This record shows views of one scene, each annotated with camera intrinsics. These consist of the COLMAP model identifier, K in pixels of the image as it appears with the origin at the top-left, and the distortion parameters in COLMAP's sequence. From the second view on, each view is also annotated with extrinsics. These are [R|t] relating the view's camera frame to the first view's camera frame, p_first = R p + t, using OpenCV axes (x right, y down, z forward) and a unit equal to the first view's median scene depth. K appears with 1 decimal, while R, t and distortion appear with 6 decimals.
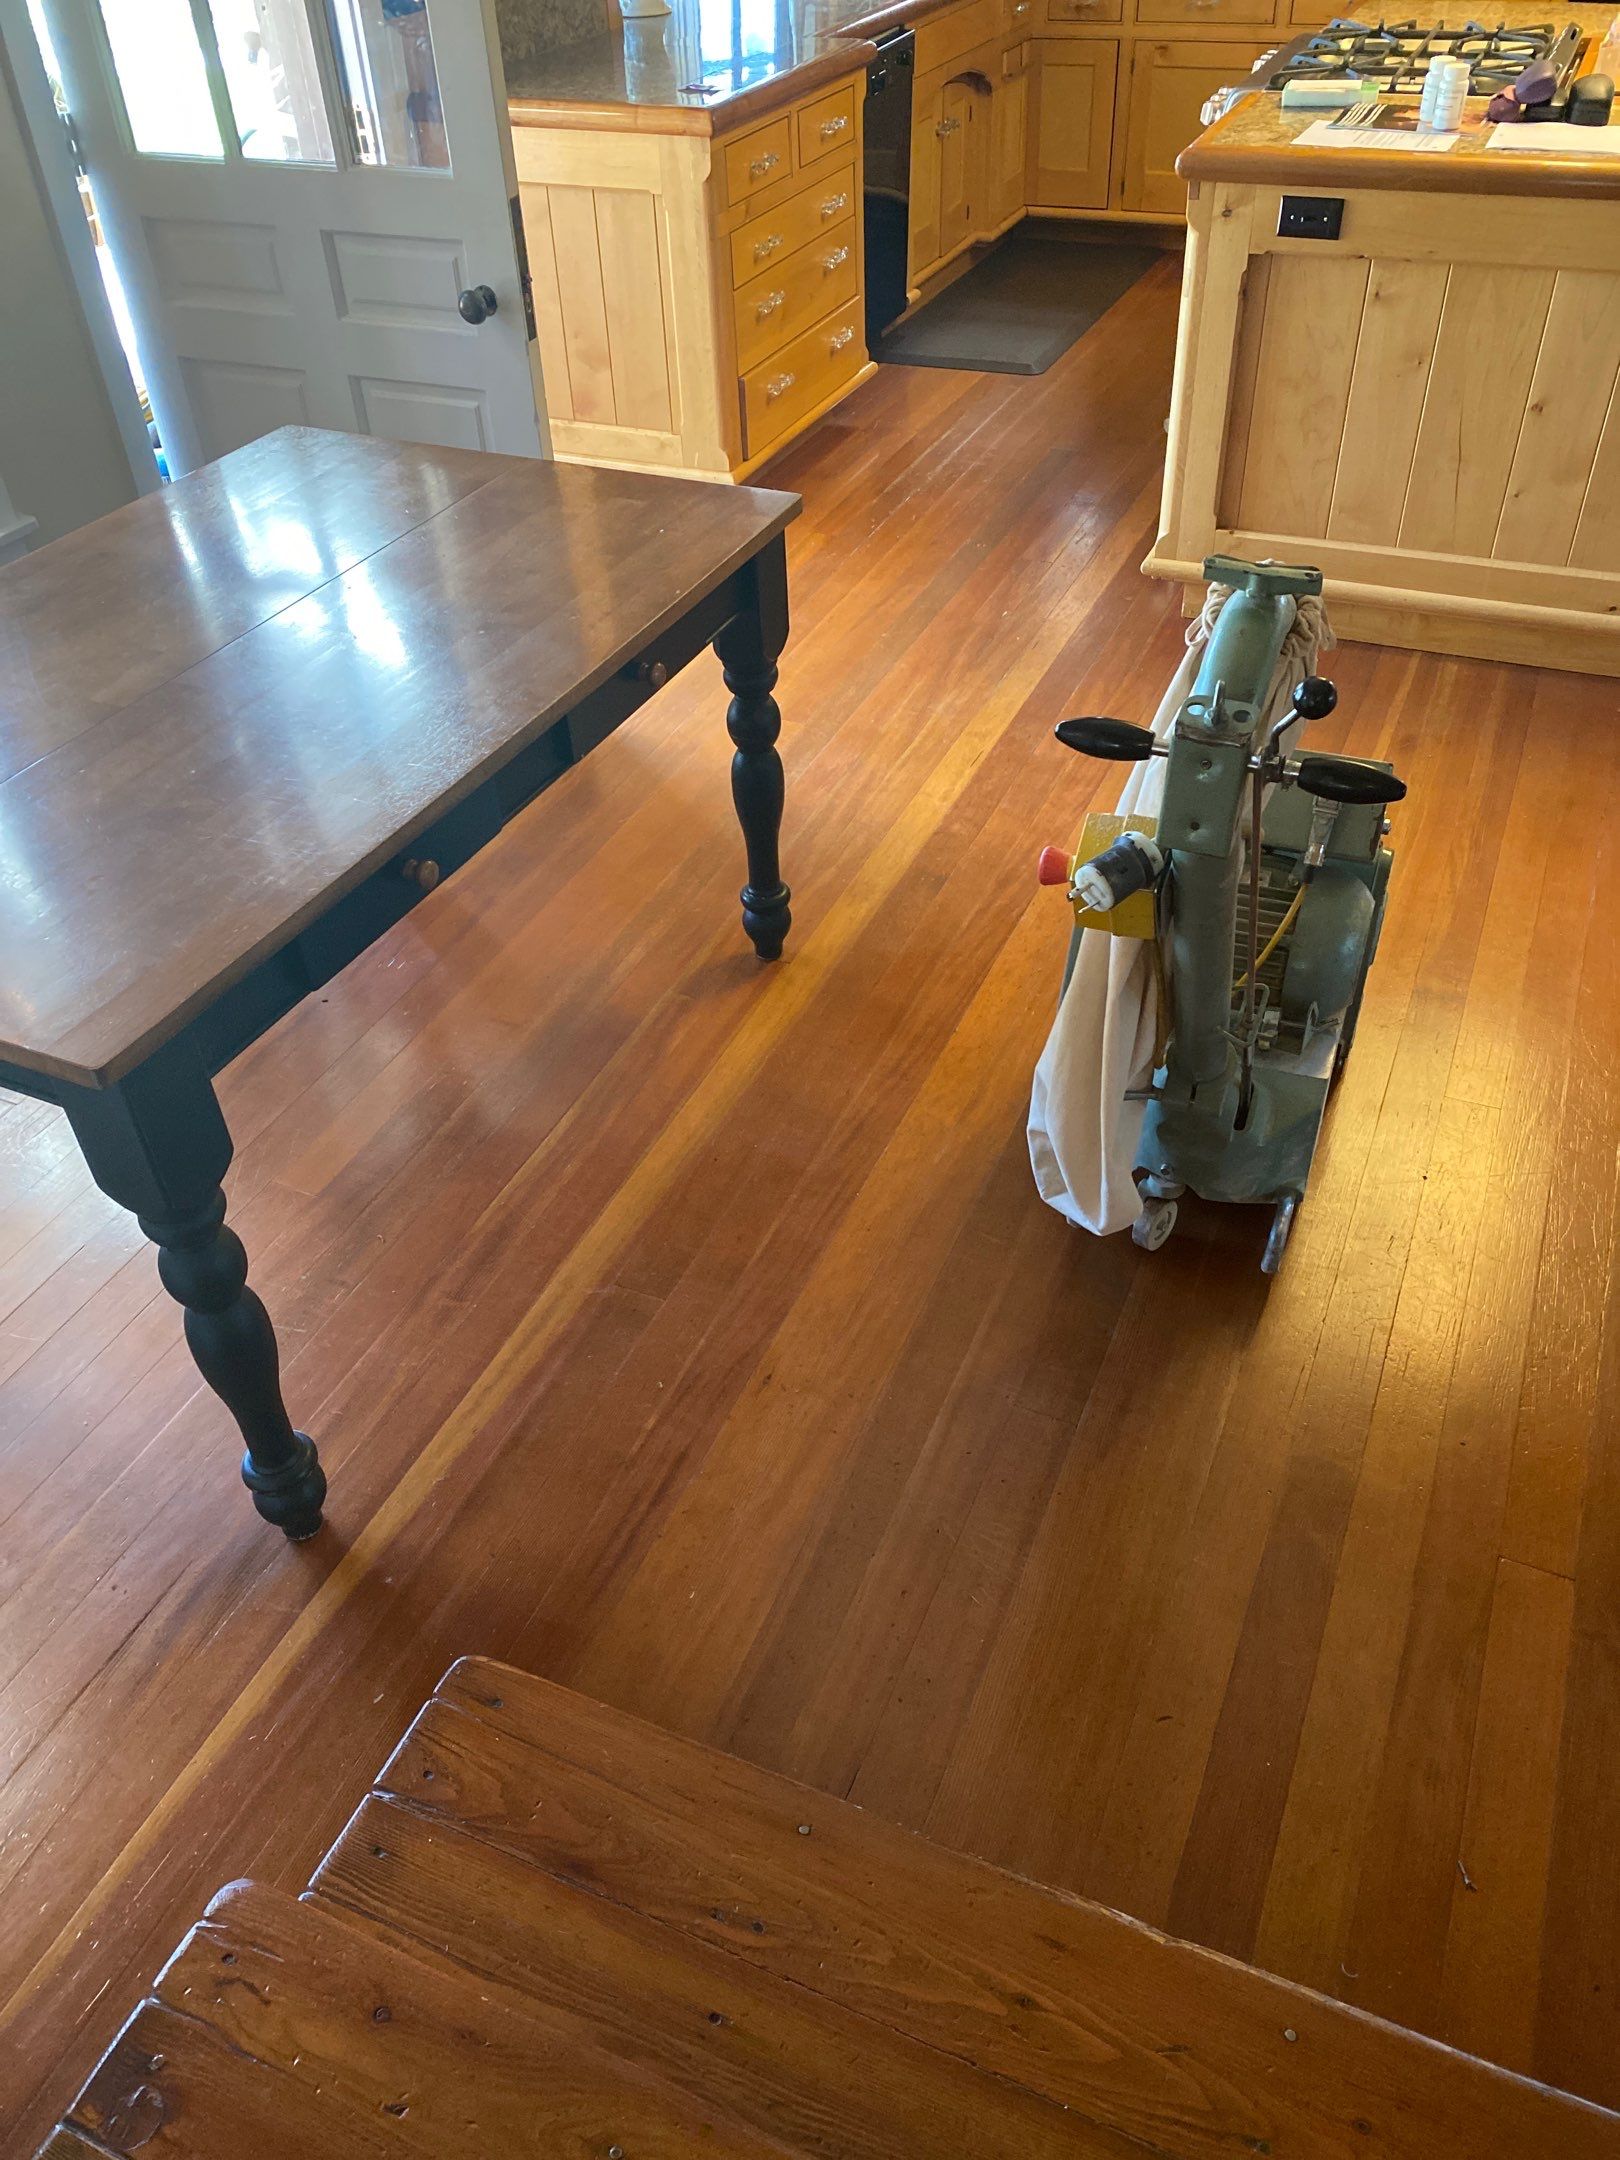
lens RADIAL K [[1657.8, 0, 801.5], [0, 1657.8, 1075.8], [0, 0, 1]] dist [0.010171, -0.006013]
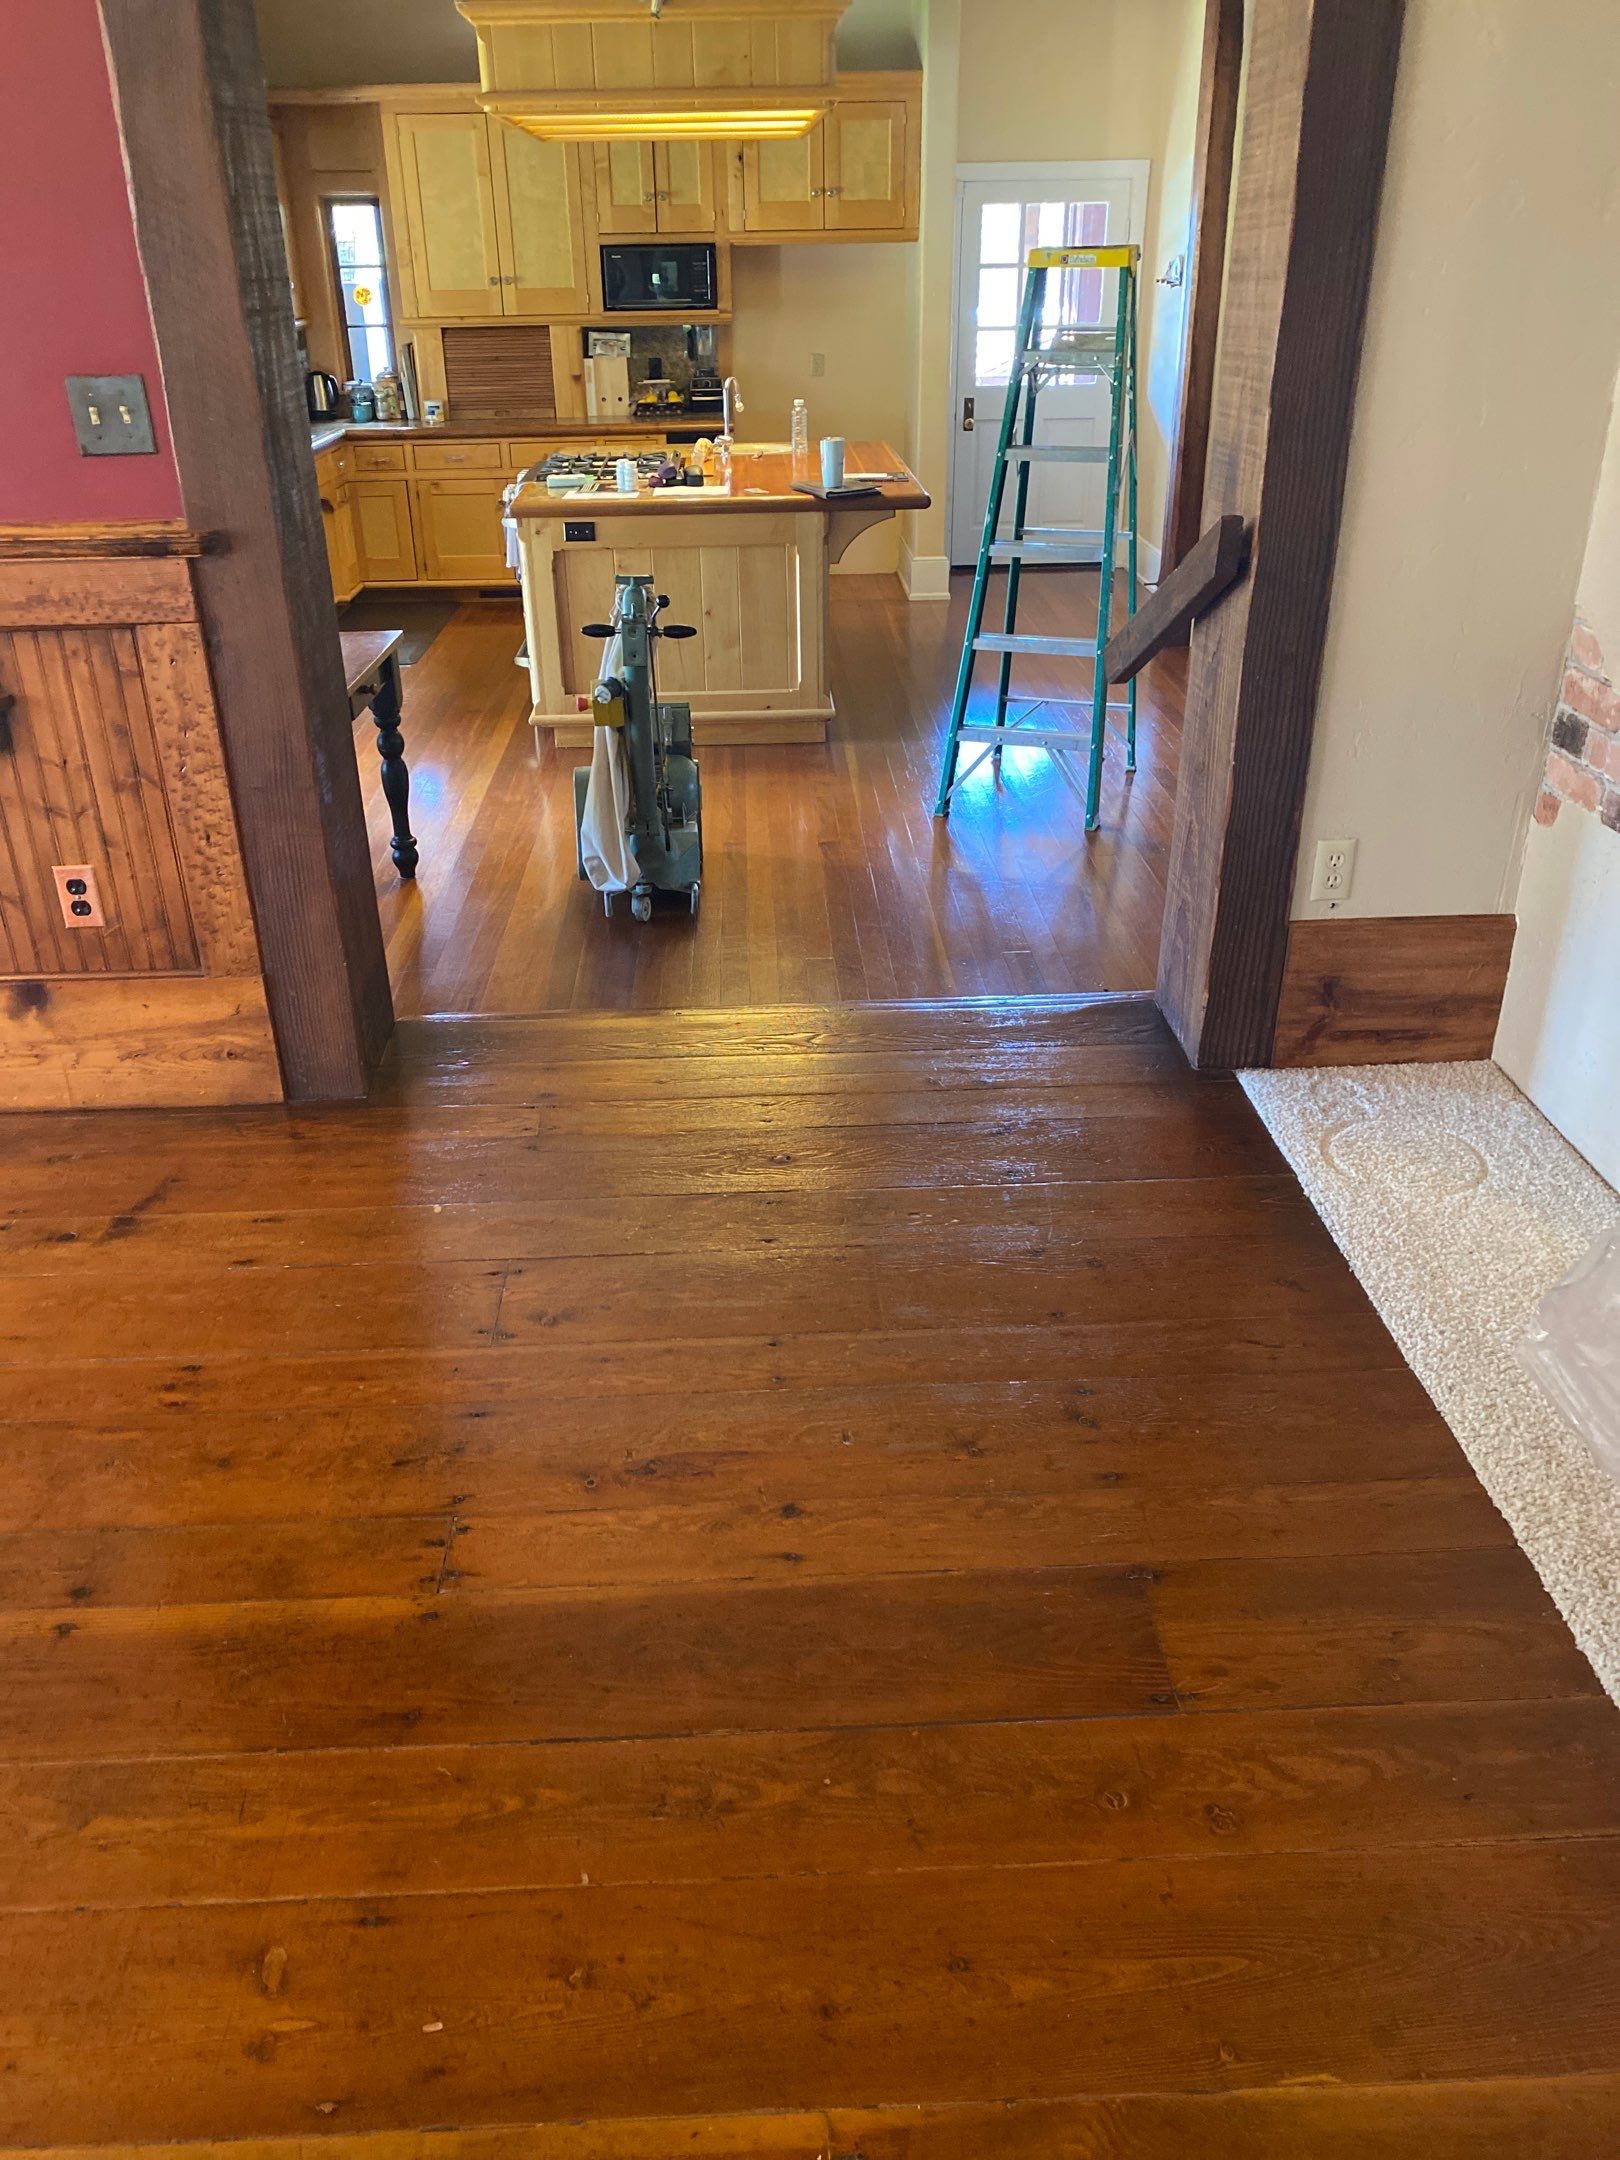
lens RADIAL K [[1661.7, 0, 810.0], [0, 1661.7, 1080.0], [0, 0, 1]] dist [0.005385, -0.001049]
pose [[0.895577, -0.173694, 0.409601, -0.382831], [0.265569, 0.947342, -0.178930, 0.545298], [-0.356953, 0.269022, 0.894545, -0.719292]]
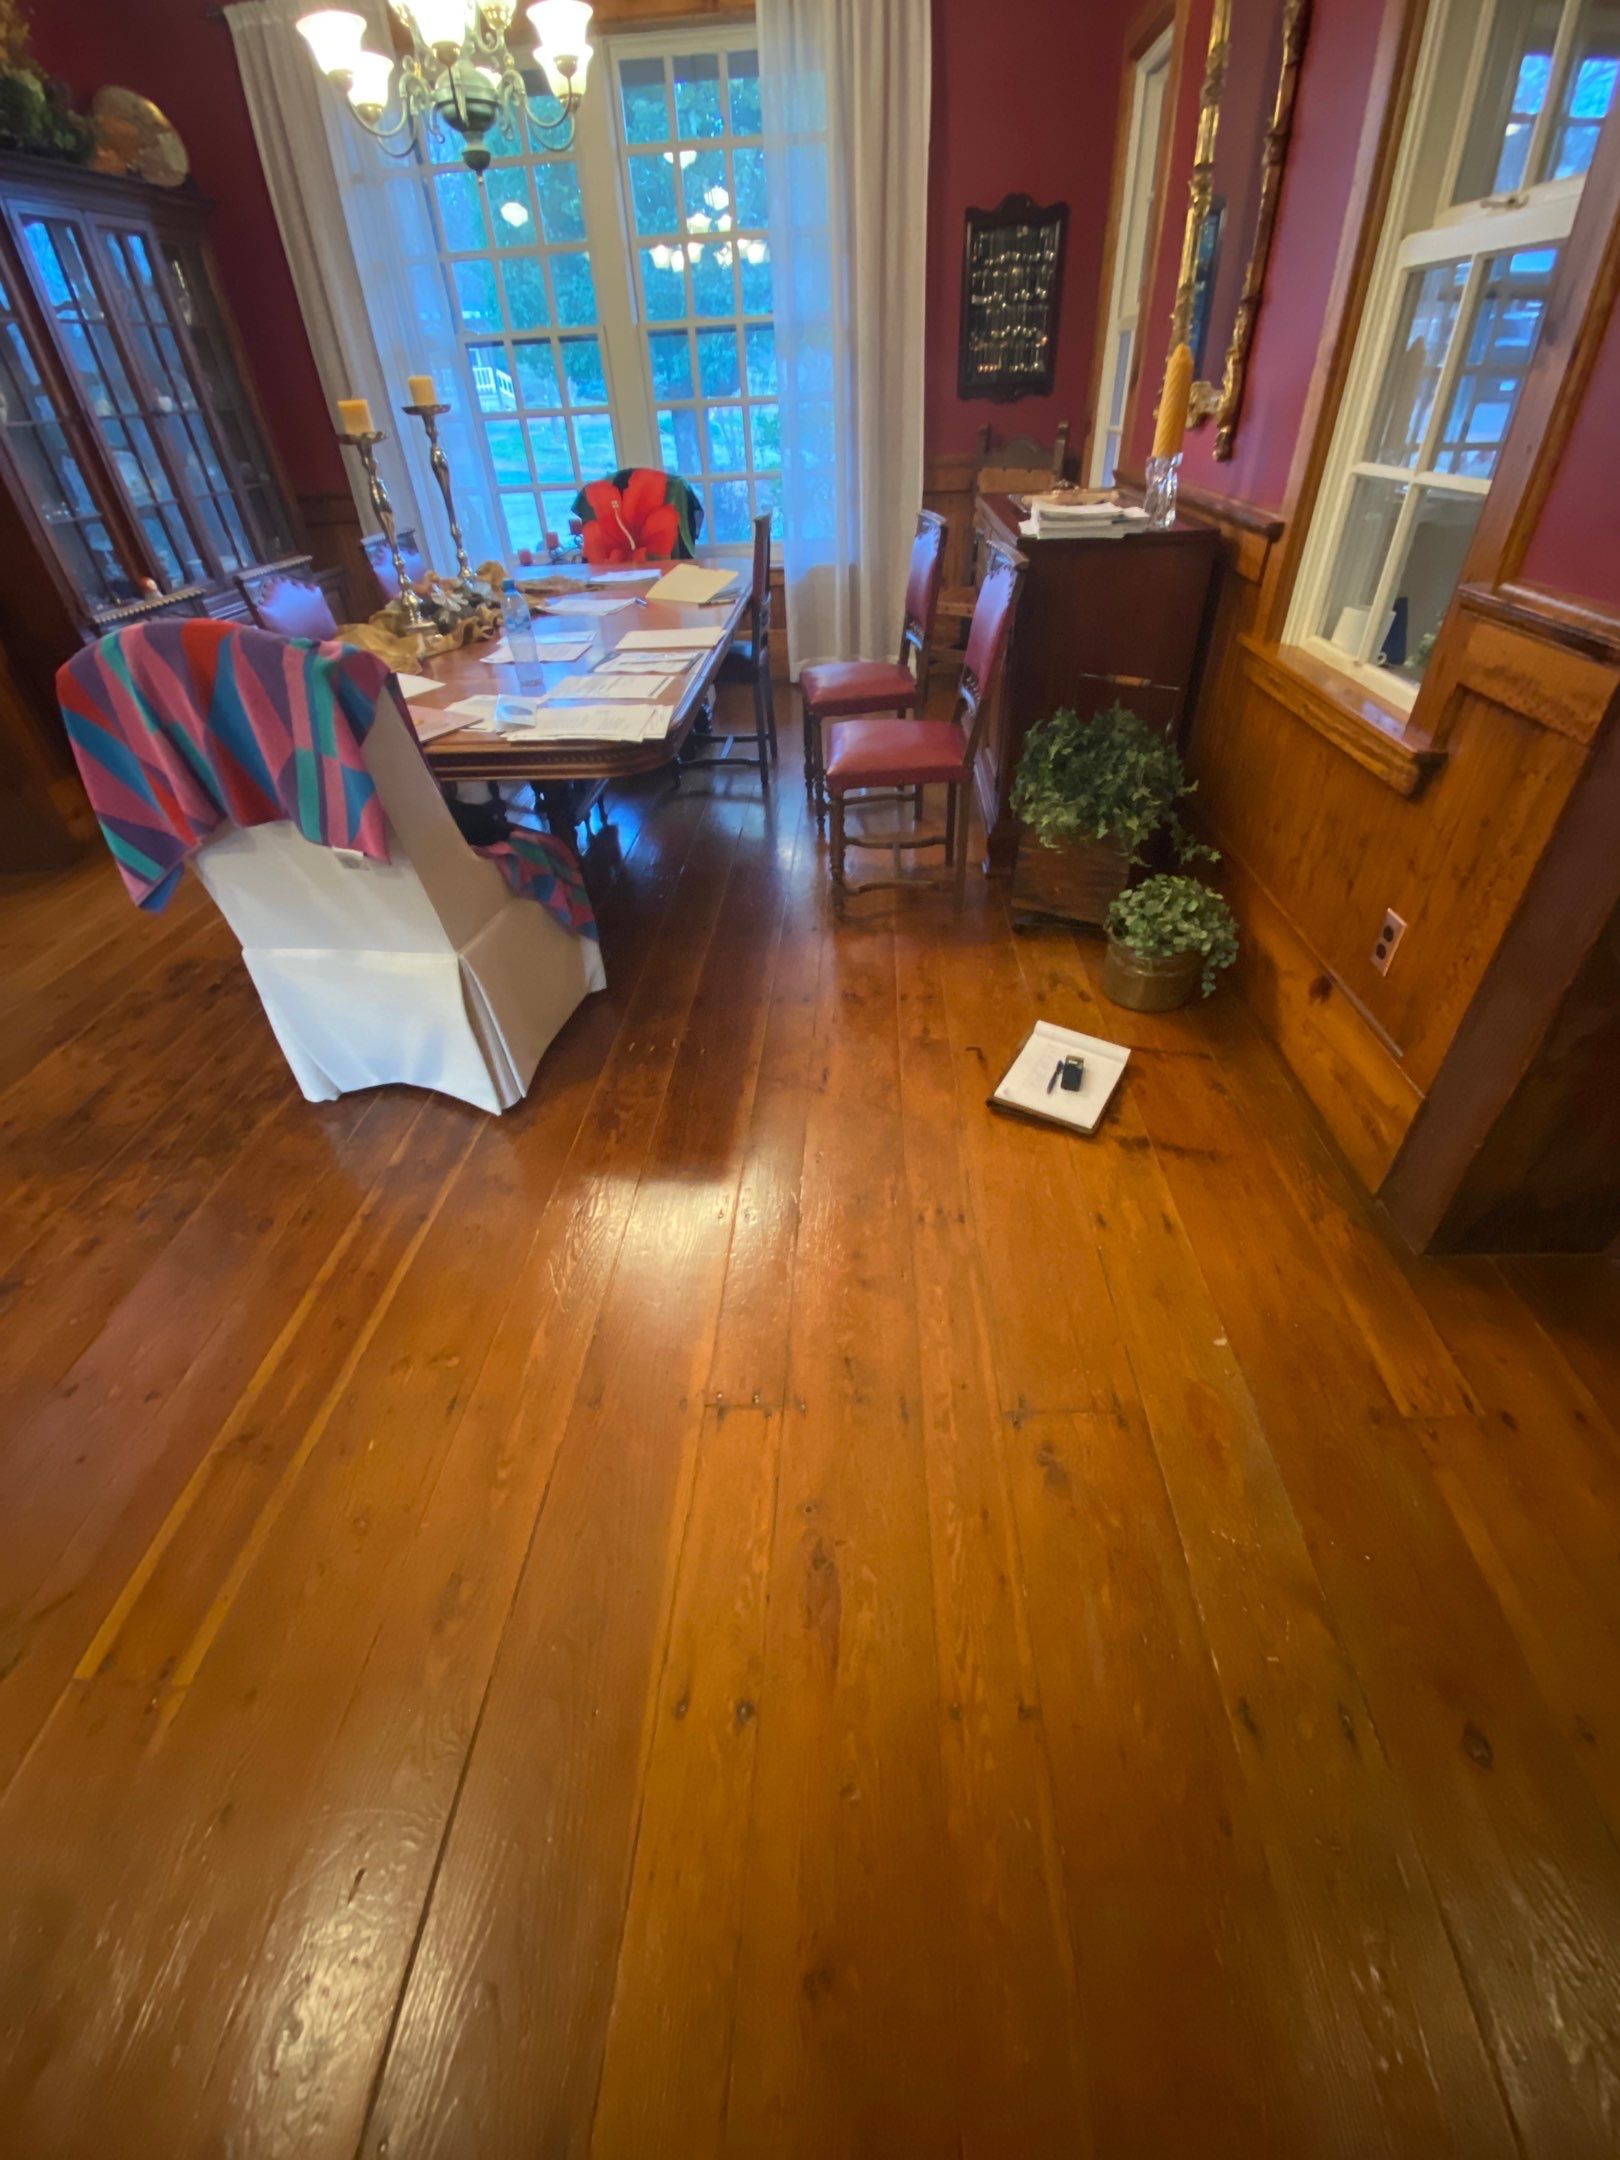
lens RADIAL K [[880.5, 0, 810.0], [0, 880.5, 1080.0], [0, 0, 1]] dist [0.016954, -0.018797]
pose [[0.365366, 0.592966, -0.717564, -0.027724], [-0.572503, 0.750970, 0.329067, 0.259316], [0.733995, 0.290578, 0.613854, -0.345663]]
